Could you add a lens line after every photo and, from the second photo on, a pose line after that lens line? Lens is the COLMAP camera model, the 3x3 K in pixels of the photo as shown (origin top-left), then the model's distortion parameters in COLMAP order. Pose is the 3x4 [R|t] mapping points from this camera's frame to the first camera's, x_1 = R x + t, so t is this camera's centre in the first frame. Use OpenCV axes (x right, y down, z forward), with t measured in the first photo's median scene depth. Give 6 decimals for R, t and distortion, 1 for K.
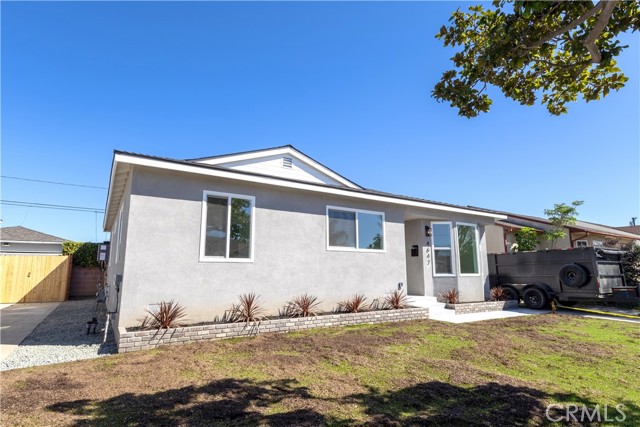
lens RADIAL K [[327.2, 0, 323.5], [0, 327.2, 211.4], [0, 0, 1]] dist [0.001584, 0.000796]
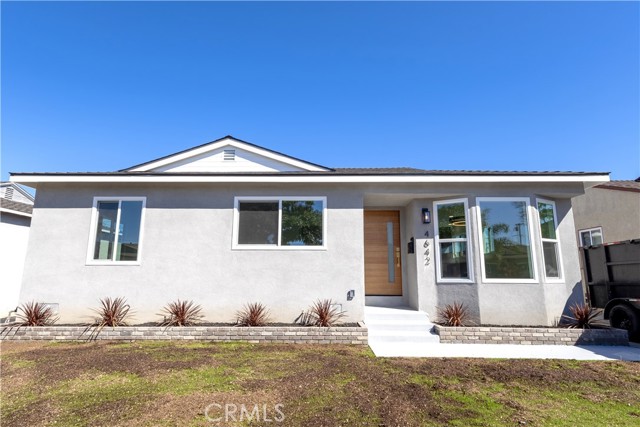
lens RADIAL K [[327.2, 0, 320.2], [0, 327.2, 216.9], [0, 0, 1]] dist [0.001584, 0.000796]
pose [[0.844516, -0.091421, -0.527669, 0.569034], [0.094681, 0.995288, -0.020904, 0.064311], [0.527094, -0.032307, 0.849193, 0.352302]]
